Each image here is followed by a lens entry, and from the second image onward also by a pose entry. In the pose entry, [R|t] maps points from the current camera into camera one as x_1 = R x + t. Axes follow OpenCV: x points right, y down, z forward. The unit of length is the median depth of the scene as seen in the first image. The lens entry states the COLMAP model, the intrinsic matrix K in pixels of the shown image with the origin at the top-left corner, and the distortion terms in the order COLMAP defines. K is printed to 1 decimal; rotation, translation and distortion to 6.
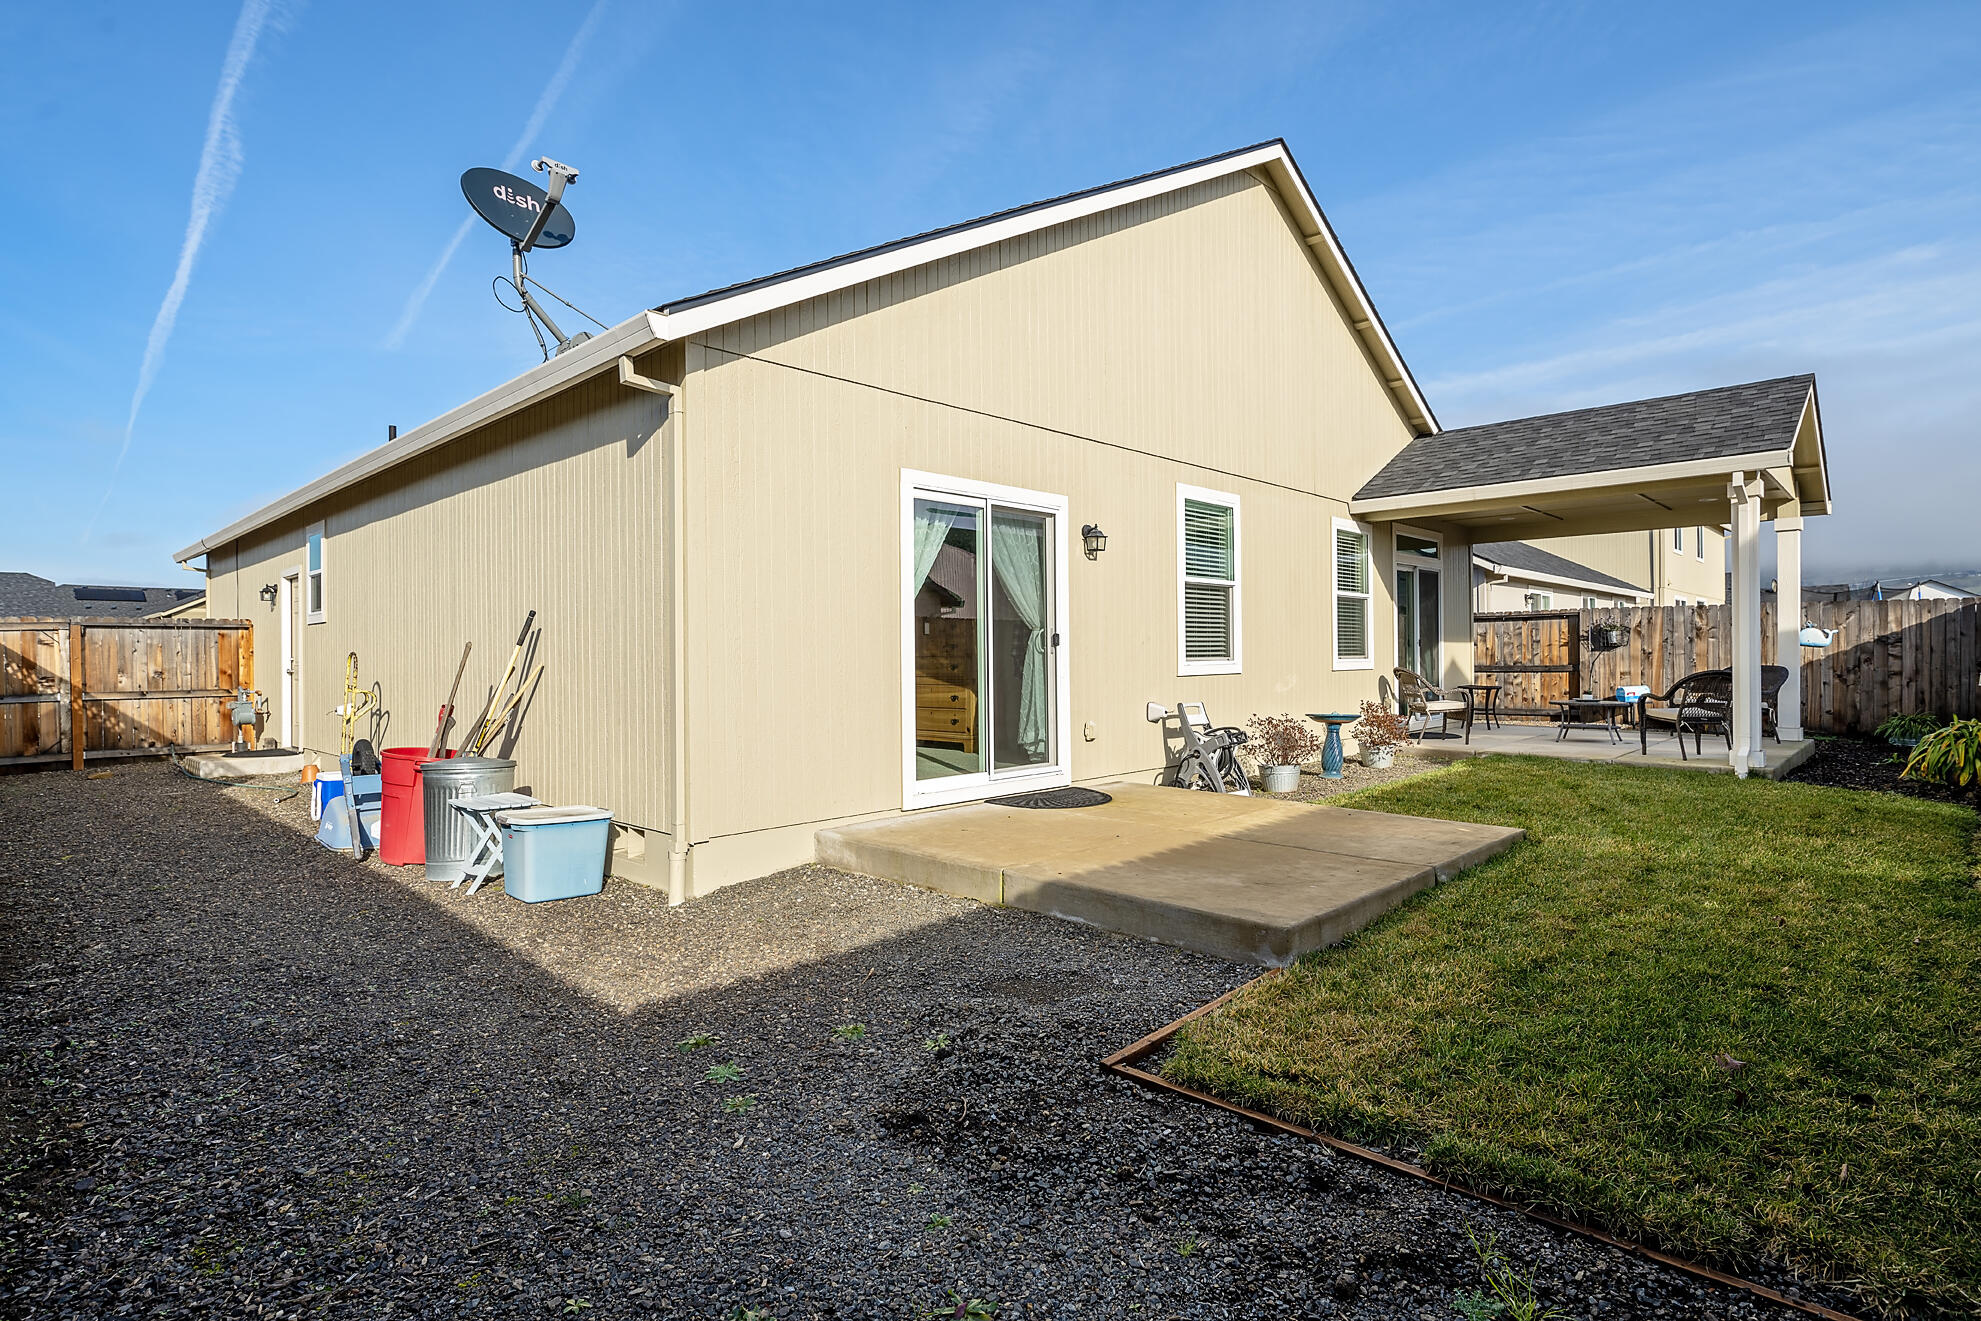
lens RADIAL K [[1006.0, 0, 1047.6], [0, 1006.0, 642.6], [0, 0, 1]] dist [-0.020013, 0.002266]
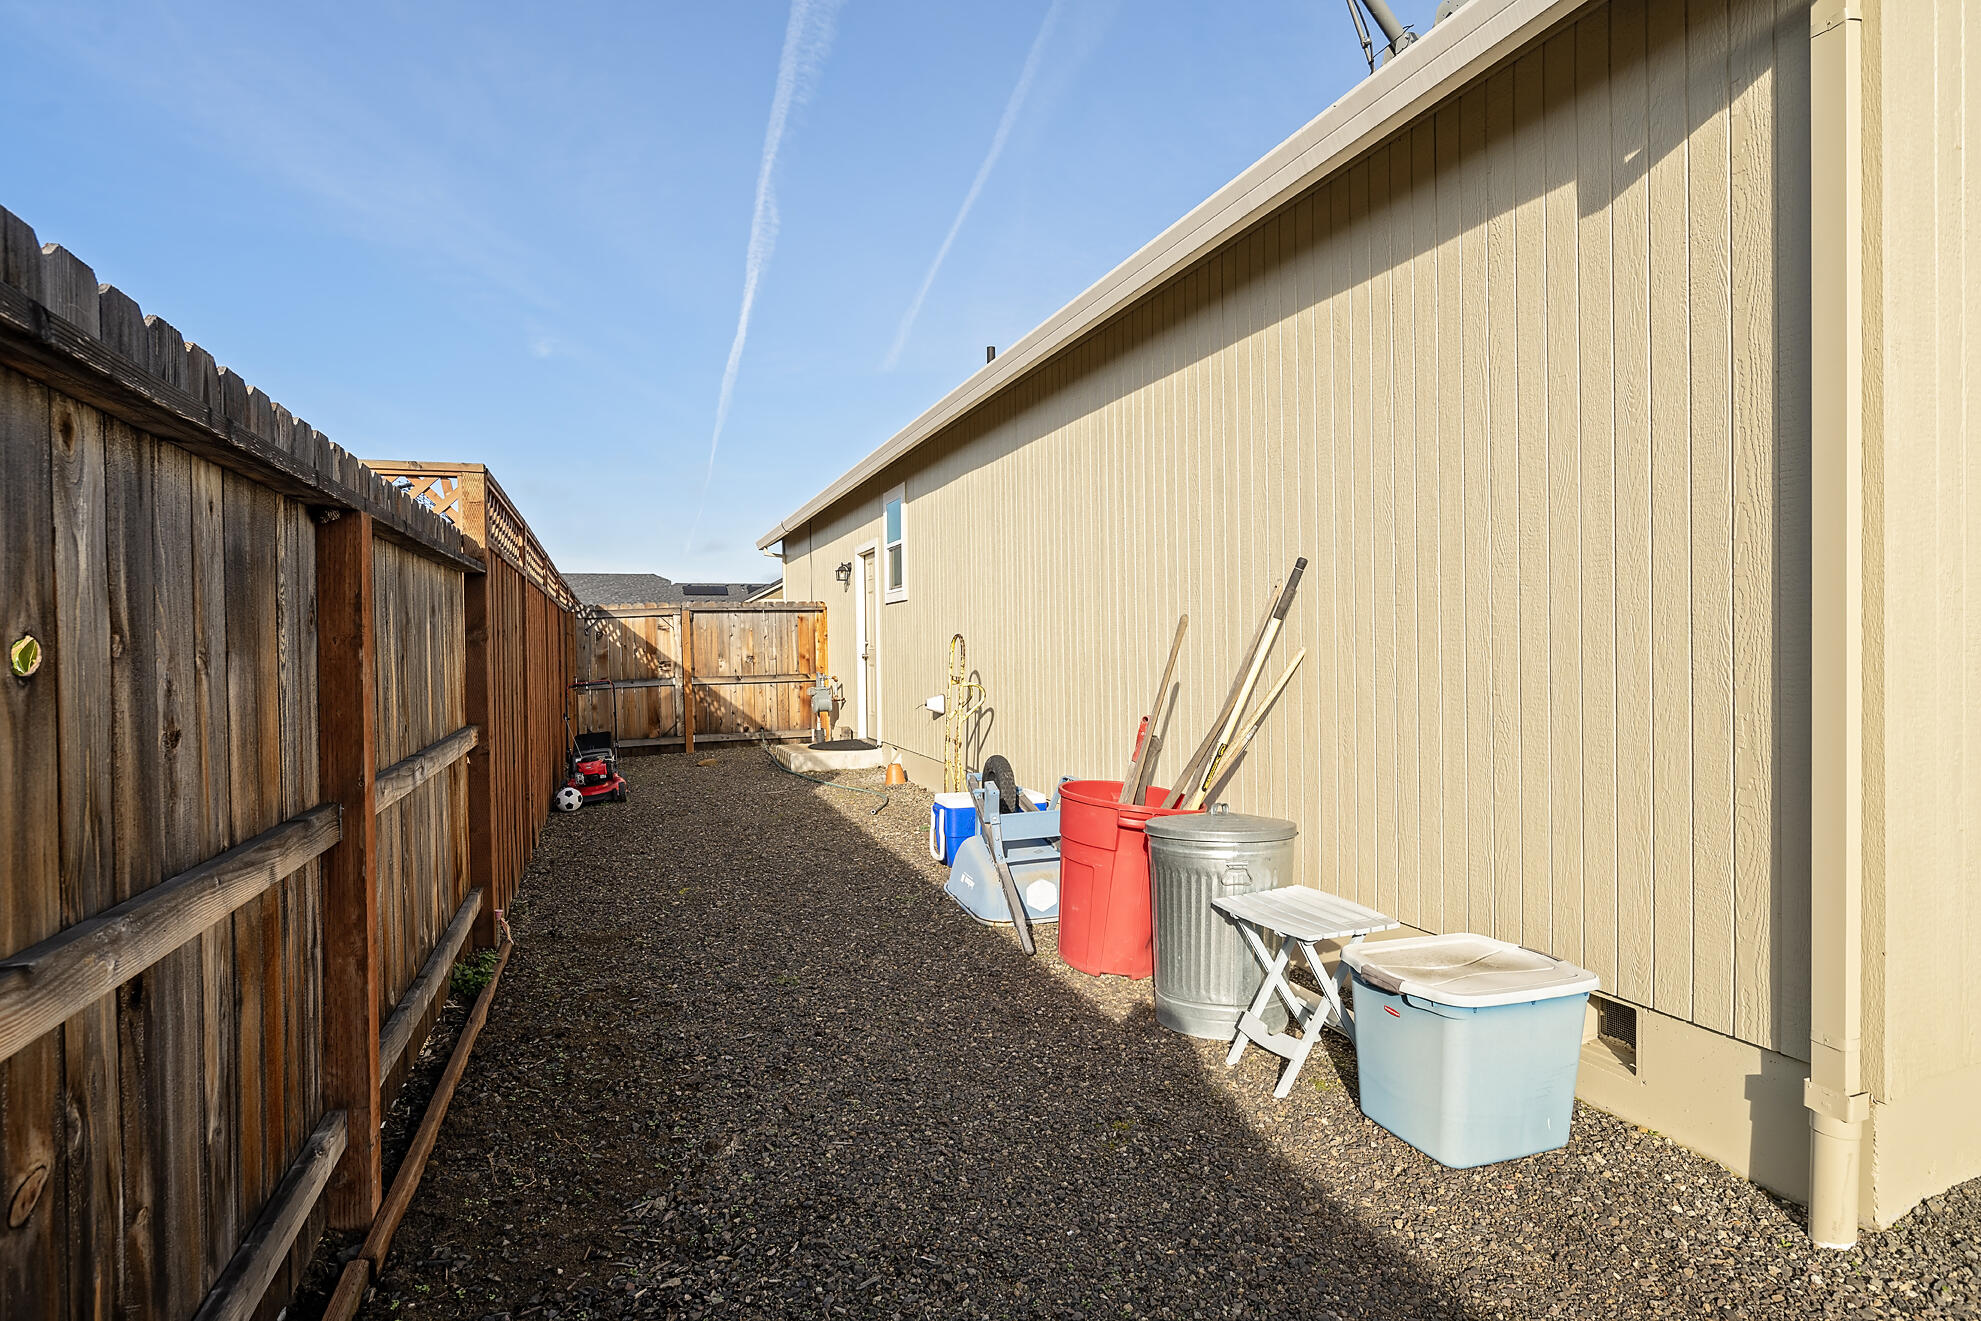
lens RADIAL K [[1006.0, 0, 986.7], [0, 1006.0, 658.3], [0, 0, 1]] dist [-0.020013, 0.002266]
pose [[0.885909, 0.003492, -0.463846, -0.227272], [0.012497, 0.999429, 0.031392, 0.002811], [0.463691, -0.033607, 0.885360, 0.225862]]
